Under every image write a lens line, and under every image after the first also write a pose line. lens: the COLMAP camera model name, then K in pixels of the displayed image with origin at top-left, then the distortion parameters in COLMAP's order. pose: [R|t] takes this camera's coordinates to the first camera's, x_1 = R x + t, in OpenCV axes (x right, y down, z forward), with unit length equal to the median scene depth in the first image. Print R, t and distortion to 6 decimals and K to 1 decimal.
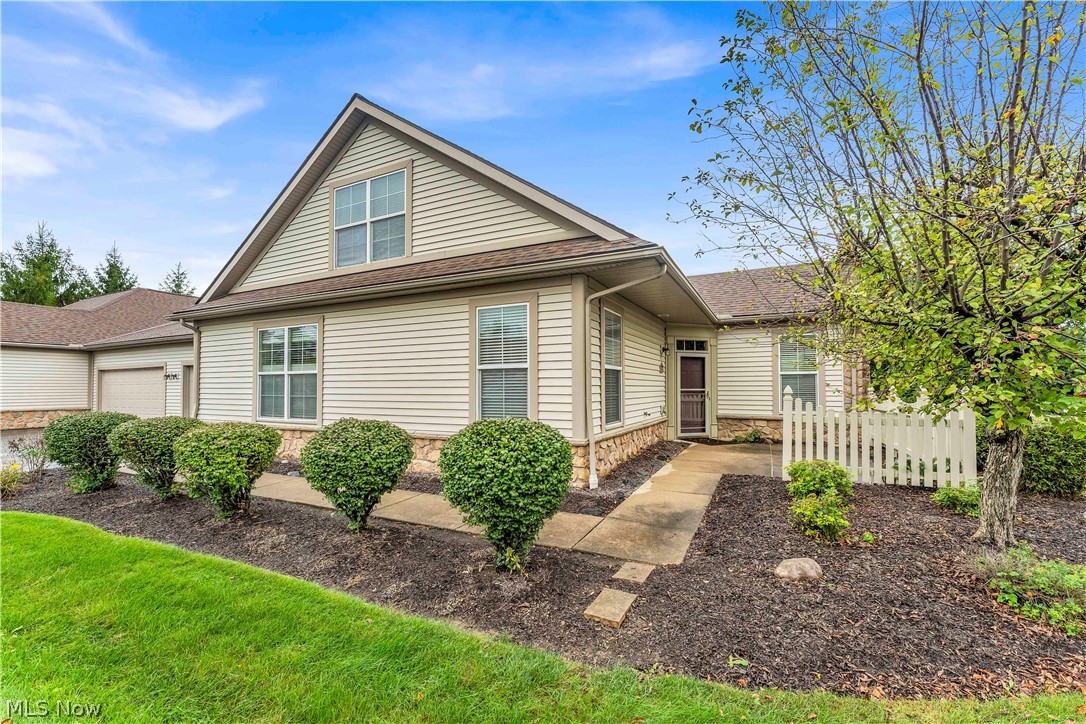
lens RADIAL K [[443.1, 0, 538.0], [0, 443.1, 379.4], [0, 0, 1]] dist [-0.001384, -0.000099]
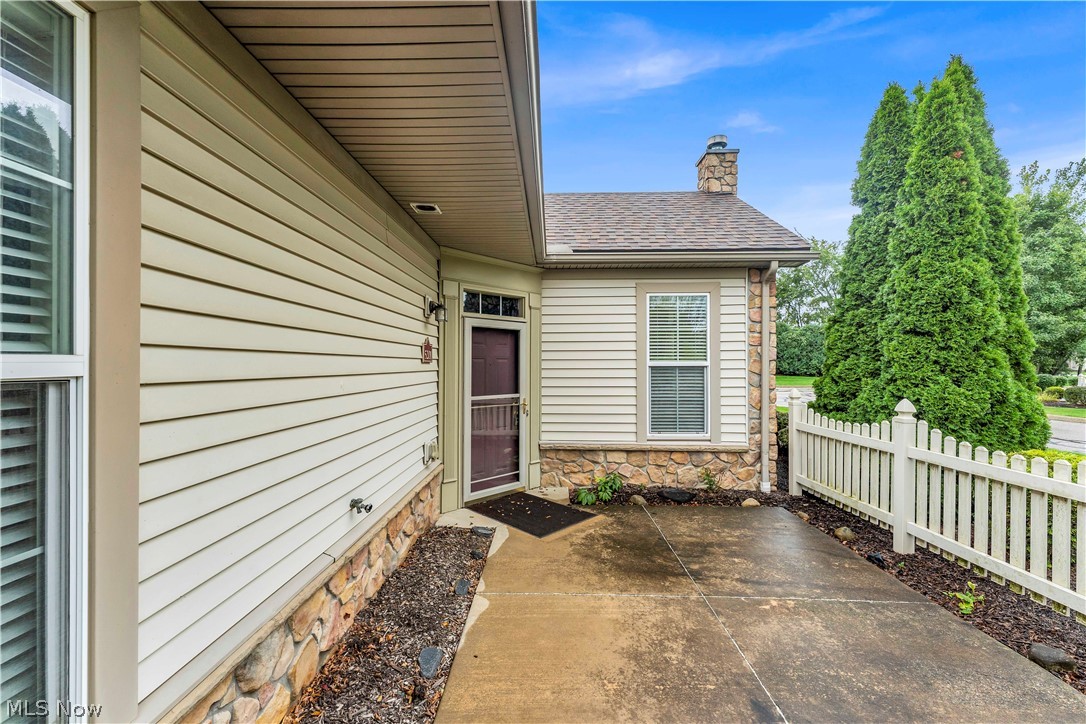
lens RADIAL K [[443.1, 0, 544.1], [0, 443.1, 362.5], [0, 0, 1]] dist [-0.001384, -0.000099]
pose [[0.893054, 0.003584, 0.449935, 0.181838], [-0.008507, 0.999924, 0.008919, -0.019017], [-0.449869, -0.011793, 0.893017, 0.555631]]
